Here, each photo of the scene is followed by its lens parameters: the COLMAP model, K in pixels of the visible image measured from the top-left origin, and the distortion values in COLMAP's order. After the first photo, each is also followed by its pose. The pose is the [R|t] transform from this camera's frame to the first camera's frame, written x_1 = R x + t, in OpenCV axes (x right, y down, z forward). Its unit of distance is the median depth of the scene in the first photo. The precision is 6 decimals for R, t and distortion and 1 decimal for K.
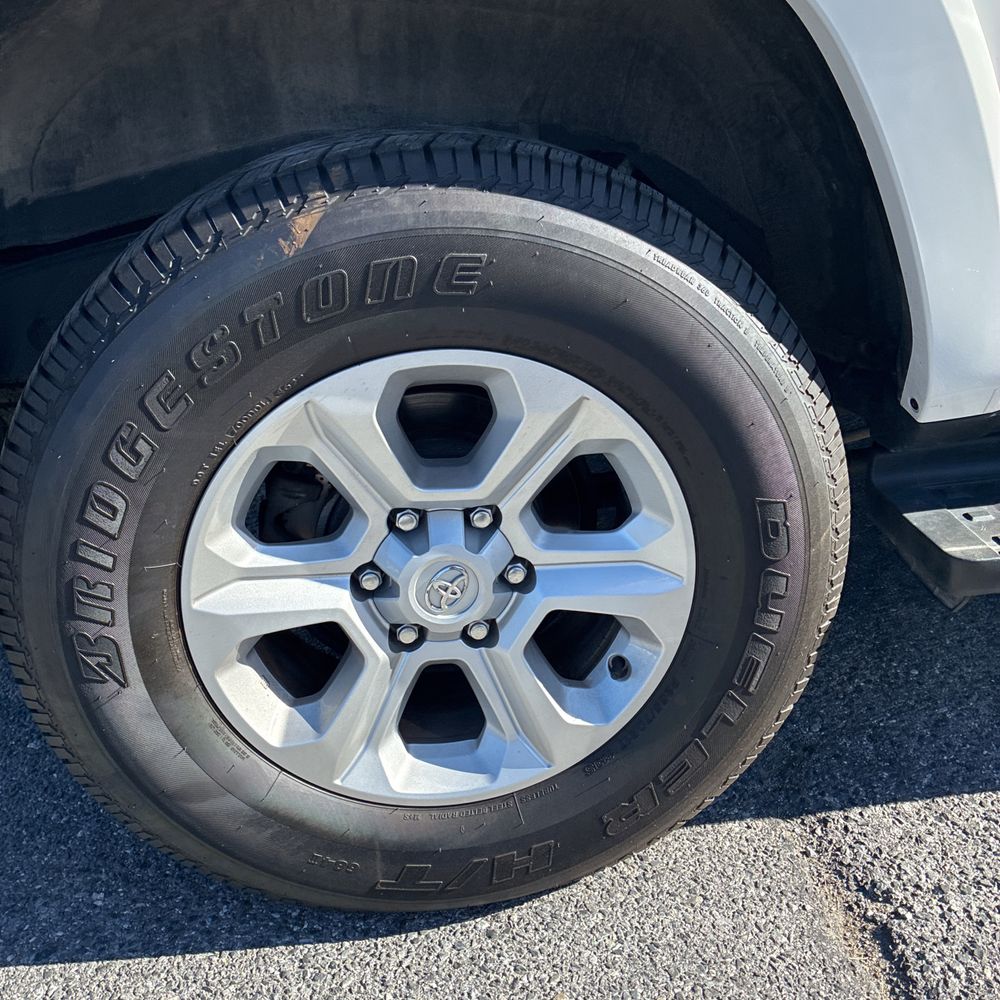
lens RADIAL K [[997.5, 0, 497.1], [0, 997.5, 503.5], [0, 0, 1]] dist [0.010932, 0.019886]
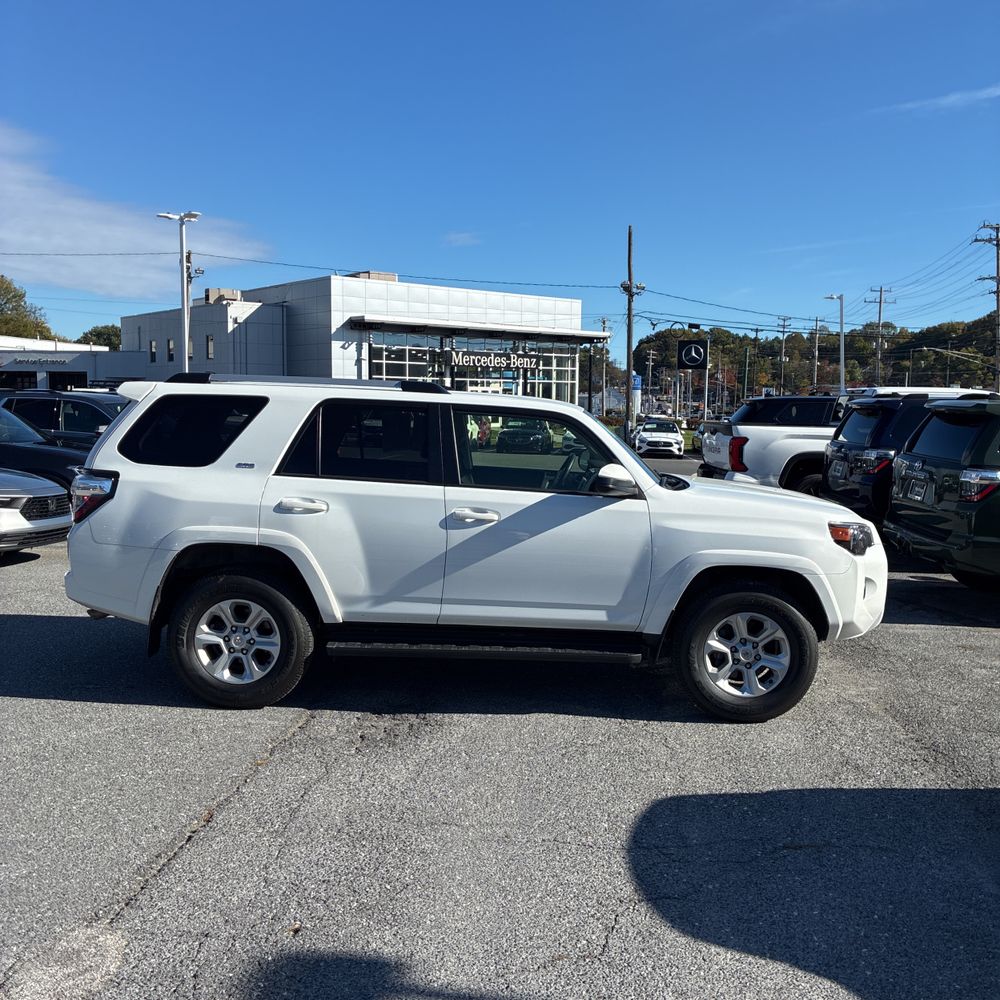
lens RADIAL K [[991.1, 0, 500.2], [0, 991.1, 463.8], [0, 0, 1]] dist [0.023429, 0.005648]
pose [[0.984093, 0.085372, -0.155796, 2.279625], [-0.135021, 0.929357, -0.343607, 0.914233], [0.115456, 0.359177, 0.926100, -4.595464]]
